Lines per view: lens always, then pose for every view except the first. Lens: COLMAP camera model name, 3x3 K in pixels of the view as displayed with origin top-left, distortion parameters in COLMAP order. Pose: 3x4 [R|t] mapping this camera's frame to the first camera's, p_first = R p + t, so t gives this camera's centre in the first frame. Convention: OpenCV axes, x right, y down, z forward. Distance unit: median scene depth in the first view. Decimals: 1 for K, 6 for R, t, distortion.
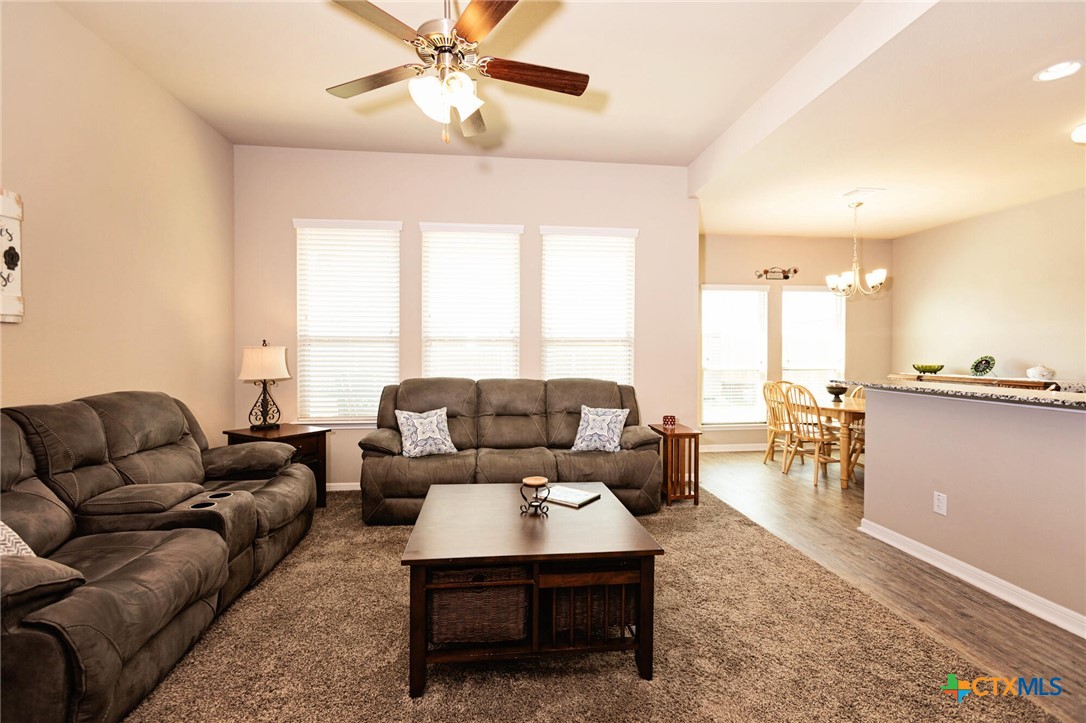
lens RADIAL K [[481.5, 0, 542.9], [0, 481.5, 358.0], [0, 0, 1]] dist [-0.003353, 0.006007]
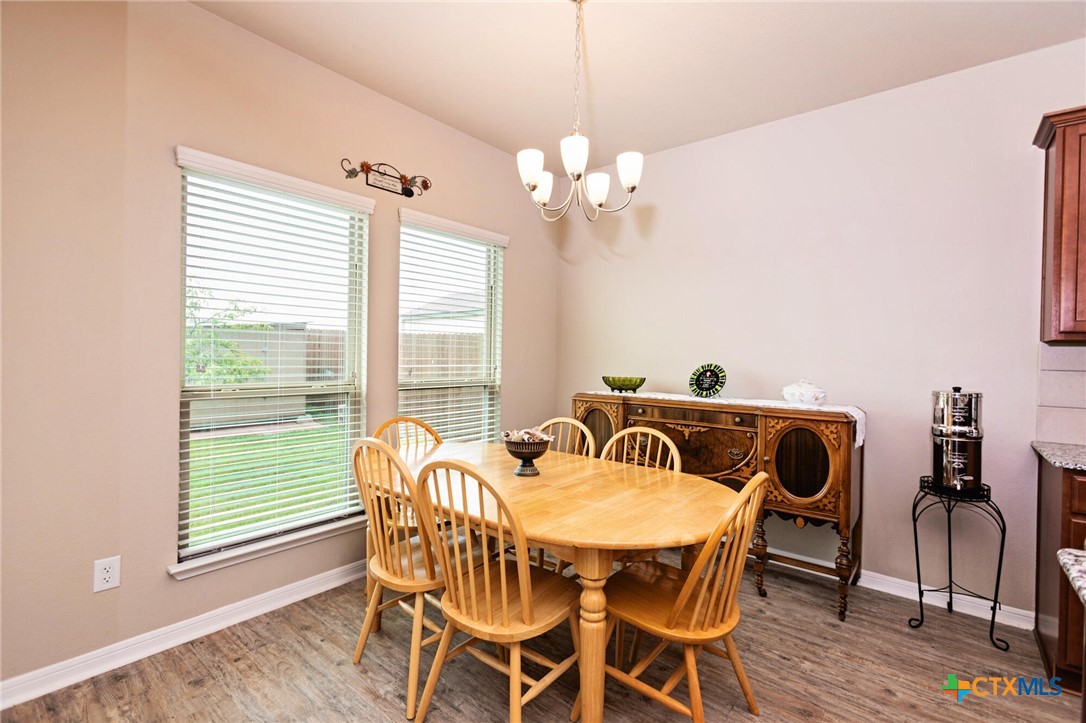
lens RADIAL K [[496.1, 0, 542.5], [0, 496.1, 358.1], [0, 0, 1]] dist [-0.005570, 0.013113]
pose [[0.717568, 0.006683, 0.696456, 0.427555], [-0.007460, 0.999970, -0.001909, -0.011395], [-0.696448, -0.003826, 0.717597, 0.906902]]
